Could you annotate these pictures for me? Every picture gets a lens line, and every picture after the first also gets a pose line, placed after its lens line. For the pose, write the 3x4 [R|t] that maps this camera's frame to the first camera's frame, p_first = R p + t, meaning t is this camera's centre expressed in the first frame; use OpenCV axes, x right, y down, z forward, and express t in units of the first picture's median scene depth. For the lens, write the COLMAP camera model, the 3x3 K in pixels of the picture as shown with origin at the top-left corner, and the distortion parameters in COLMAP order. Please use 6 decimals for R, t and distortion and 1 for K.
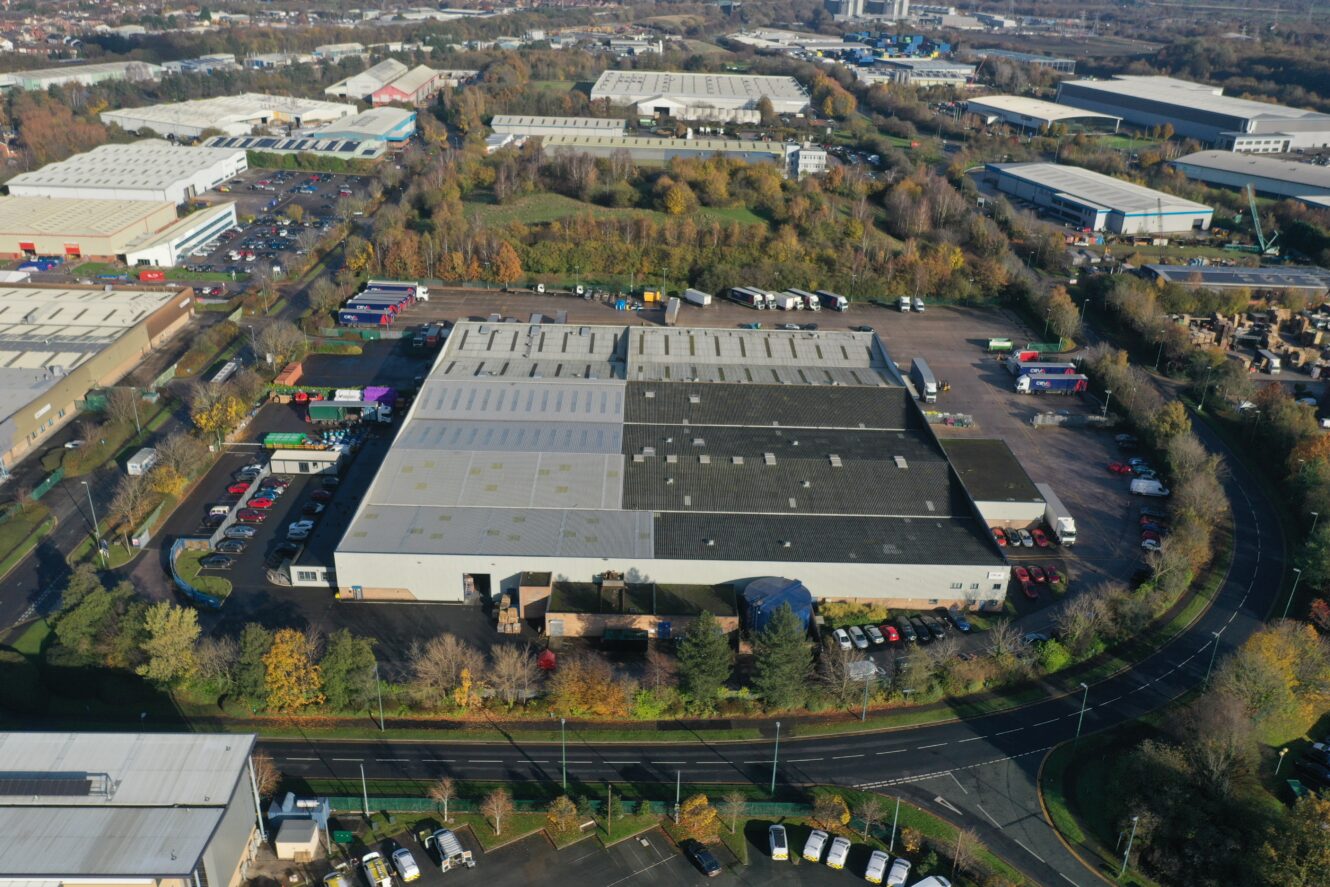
lens RADIAL K [[1057.3, 0, 661.0], [0, 1057.3, 444.7], [0, 0, 1]] dist [0.003456, -0.007789]
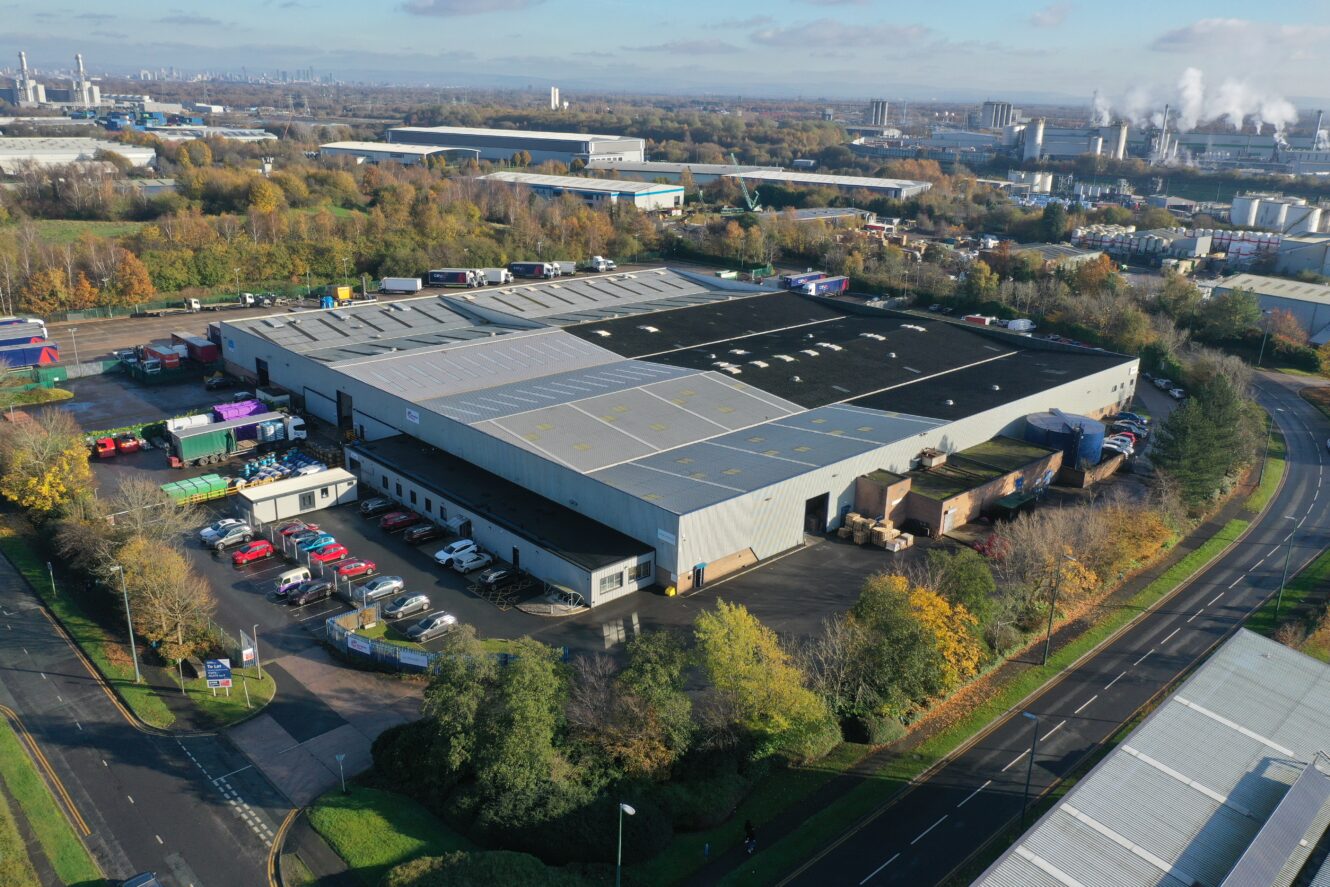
lens RADIAL K [[1057.3, 0, 665.3], [0, 1057.3, 441.7], [0, 0, 1]] dist [0.003456, -0.007789]
pose [[0.726408, -0.223215, 0.650005, -0.543109], [0.285868, 0.958221, 0.009588, 0.039018], [-0.624988, 0.178851, 0.759870, 0.396504]]
